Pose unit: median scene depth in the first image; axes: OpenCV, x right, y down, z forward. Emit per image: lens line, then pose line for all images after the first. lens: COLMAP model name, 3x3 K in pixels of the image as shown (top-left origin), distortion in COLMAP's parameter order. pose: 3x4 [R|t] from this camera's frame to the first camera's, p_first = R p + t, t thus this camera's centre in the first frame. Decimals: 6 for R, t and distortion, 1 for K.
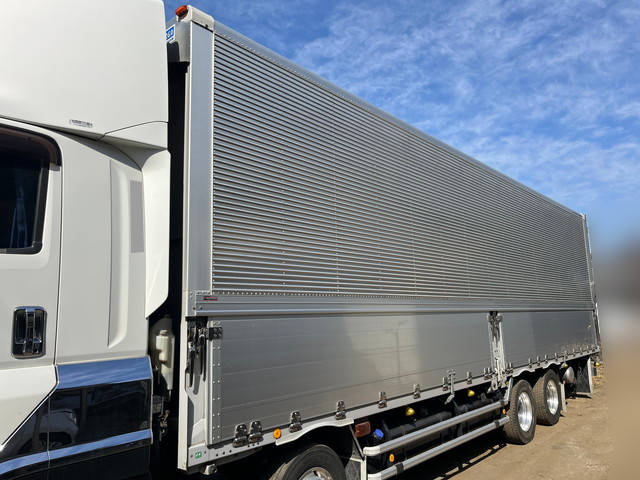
lens RADIAL K [[486.7, 0, 318.2], [0, 486.7, 244.8], [0, 0, 1]] dist [0.056663, -0.078493]
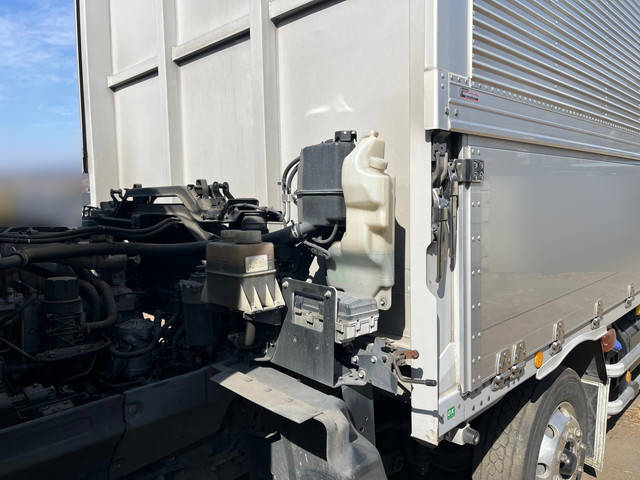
lens RADIAL K [[486.7, 0, 322.8], [0, 486.7, 235.9], [0, 0, 1]] dist [0.056663, -0.078493]
pose [[0.998368, 0.005051, -0.056891, -0.329893], [0.007685, 0.975146, 0.221431, 0.136012], [0.056595, -0.221506, 0.973515, 0.524269]]
